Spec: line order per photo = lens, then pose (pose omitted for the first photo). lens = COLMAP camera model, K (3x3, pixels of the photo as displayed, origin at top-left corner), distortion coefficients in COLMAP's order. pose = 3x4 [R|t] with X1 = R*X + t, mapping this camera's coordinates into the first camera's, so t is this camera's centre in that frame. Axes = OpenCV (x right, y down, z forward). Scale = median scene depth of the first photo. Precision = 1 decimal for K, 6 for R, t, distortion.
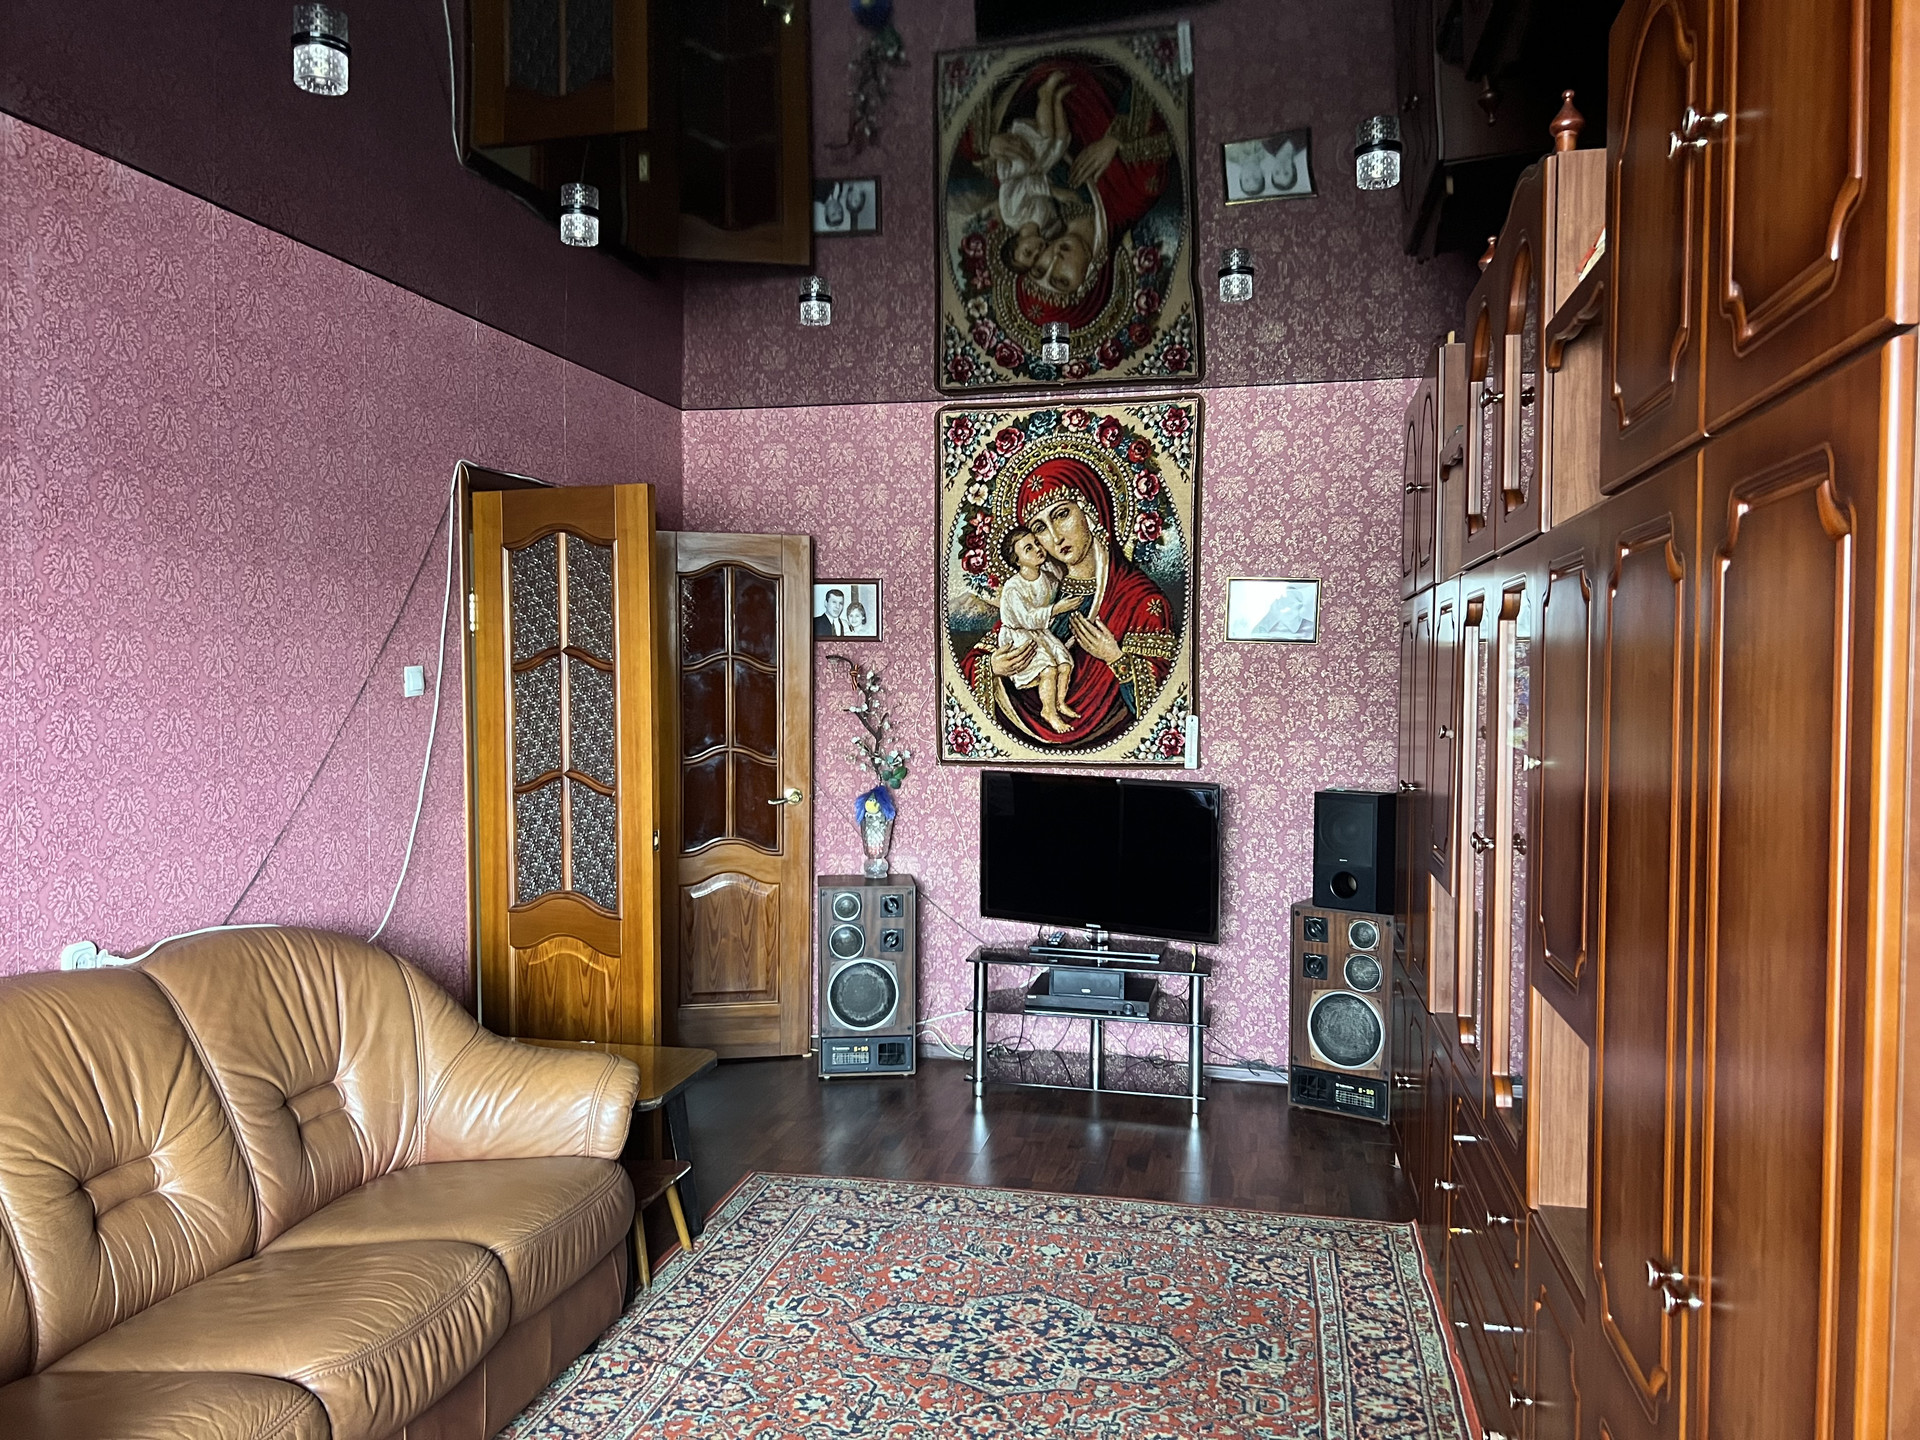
lens RADIAL K [[1444.3, 0, 952.0], [0, 1444.3, 726.4], [0, 0, 1]] dist [0.049149, -0.053956]
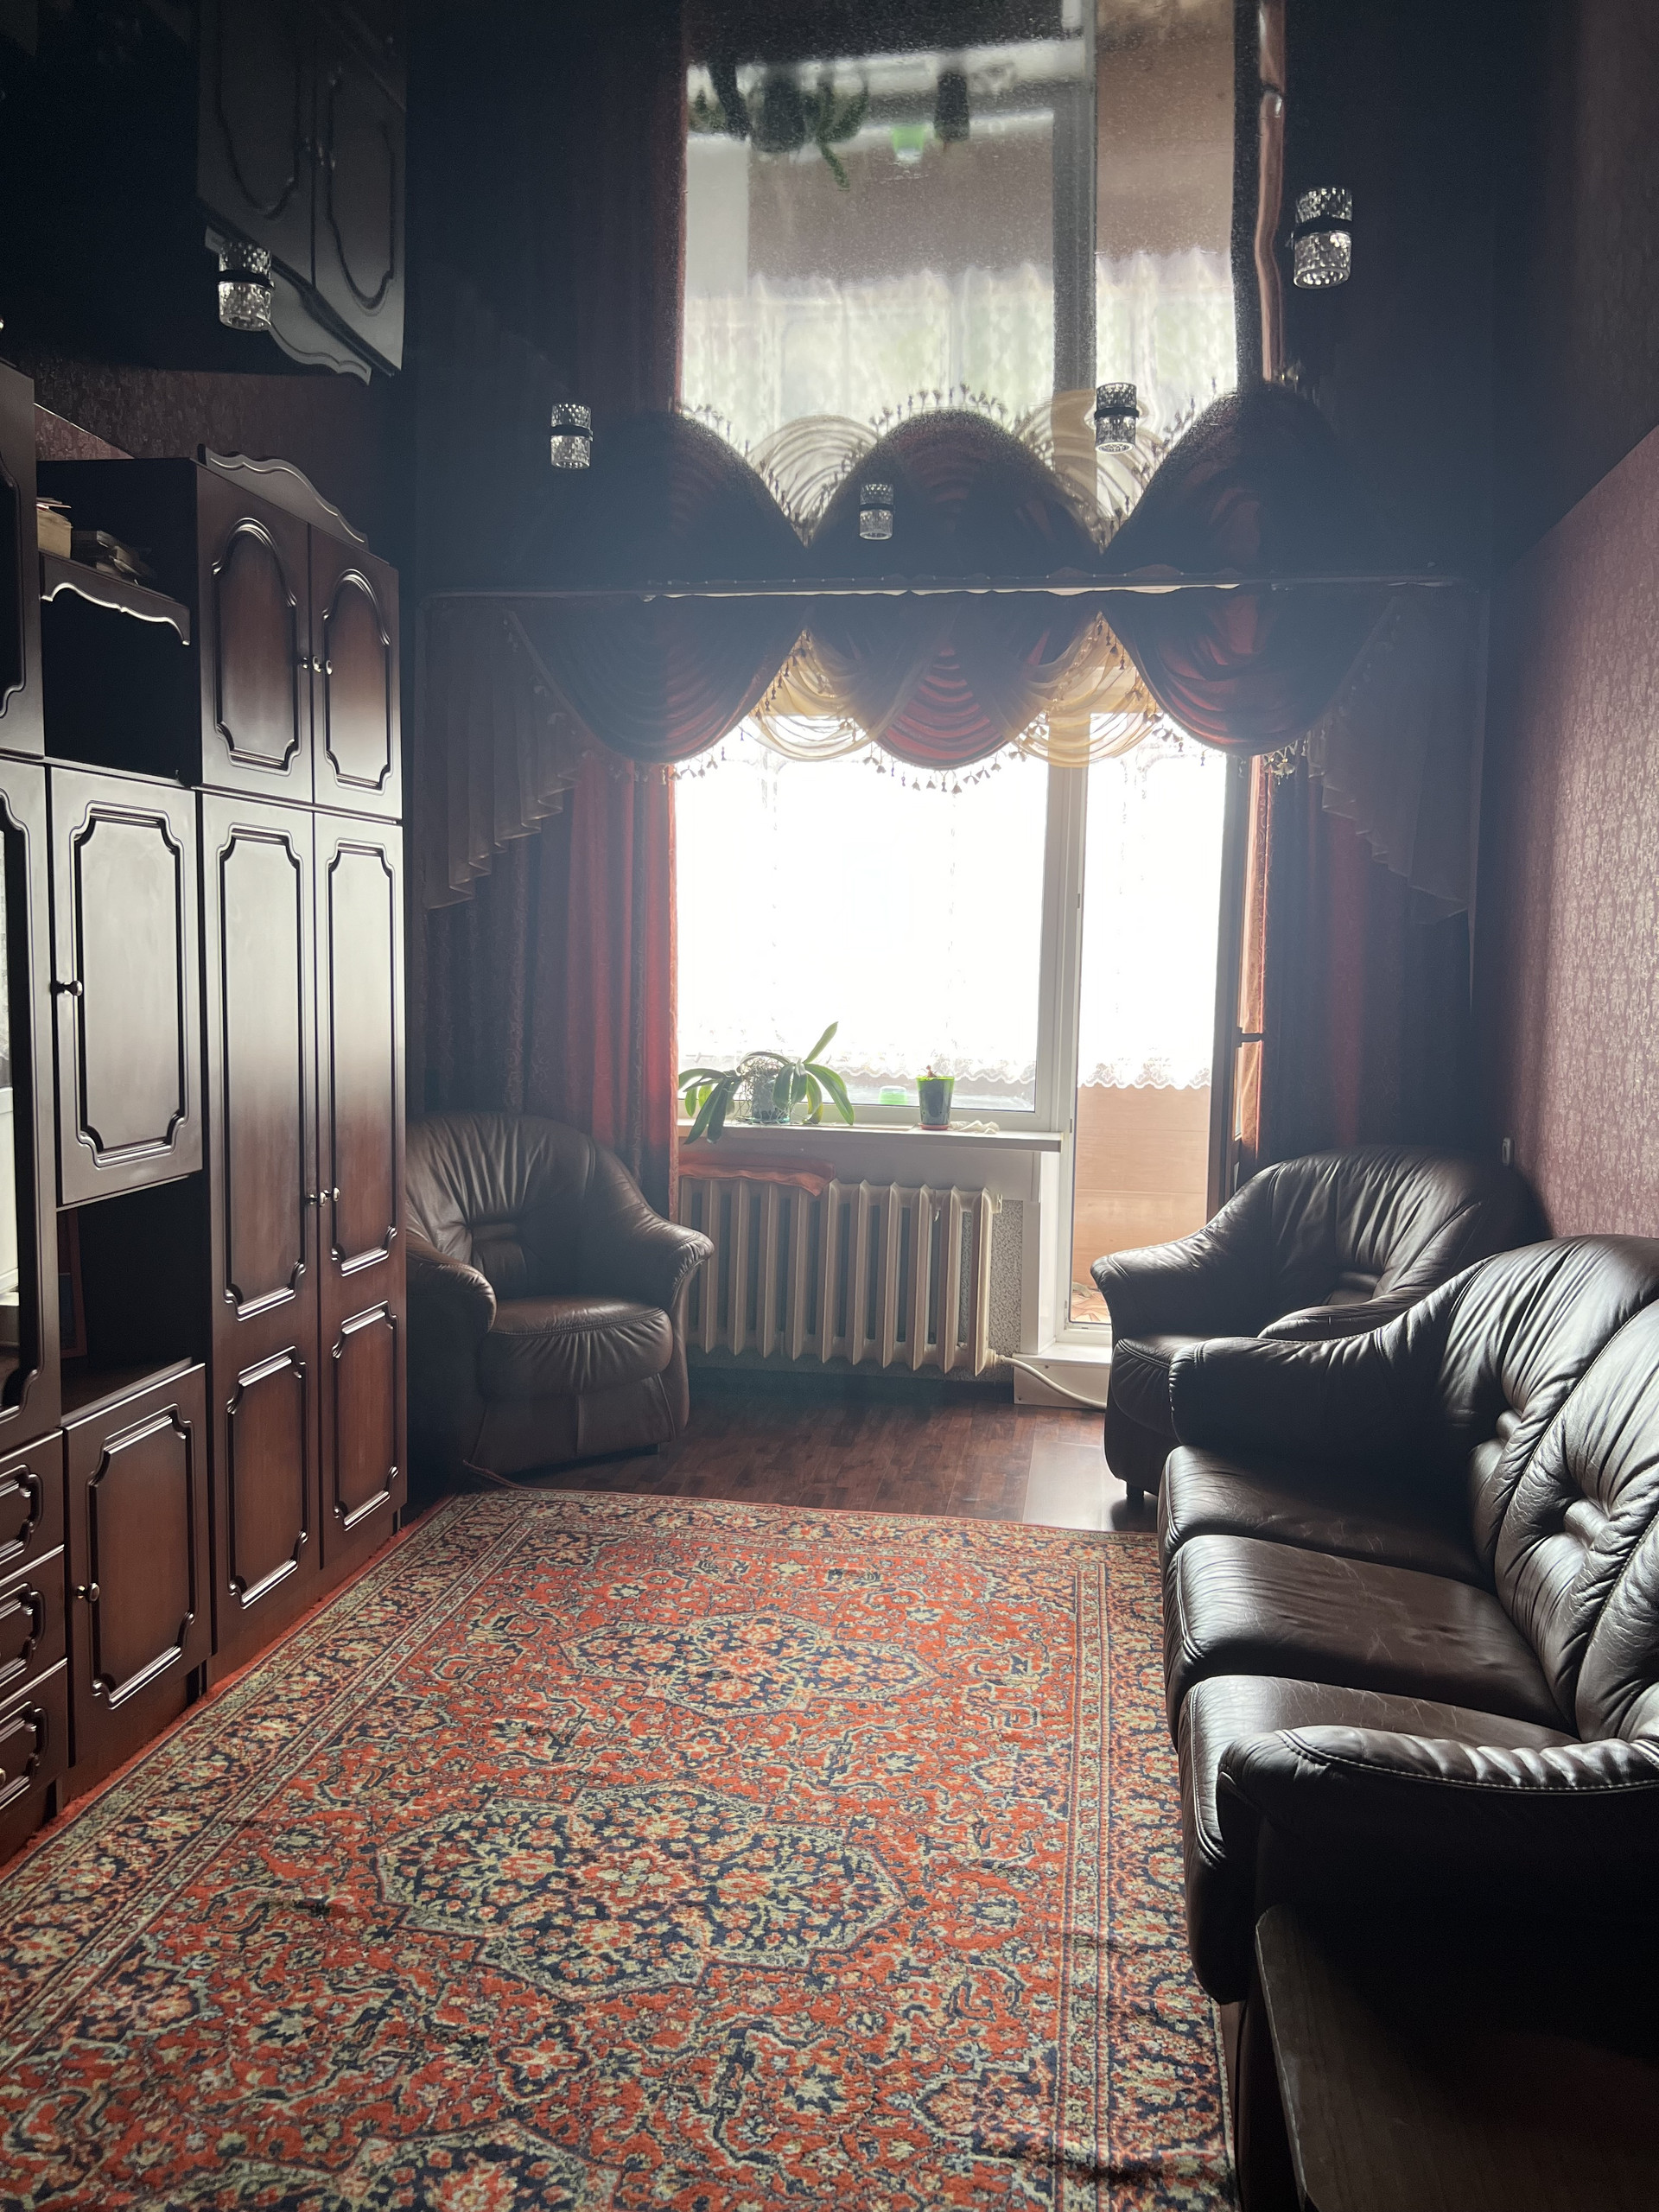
lens RADIAL K [[1663.9, 0, 812.7], [0, 1663.9, 1101.6], [0, 0, 1]] dist [0.049149, -0.053956]
pose [[-0.998813, -0.013251, -0.046866, -0.049537], [-0.019076, 0.991832, 0.126116, -0.035980], [0.044812, 0.126860, -0.990908, 1.469491]]
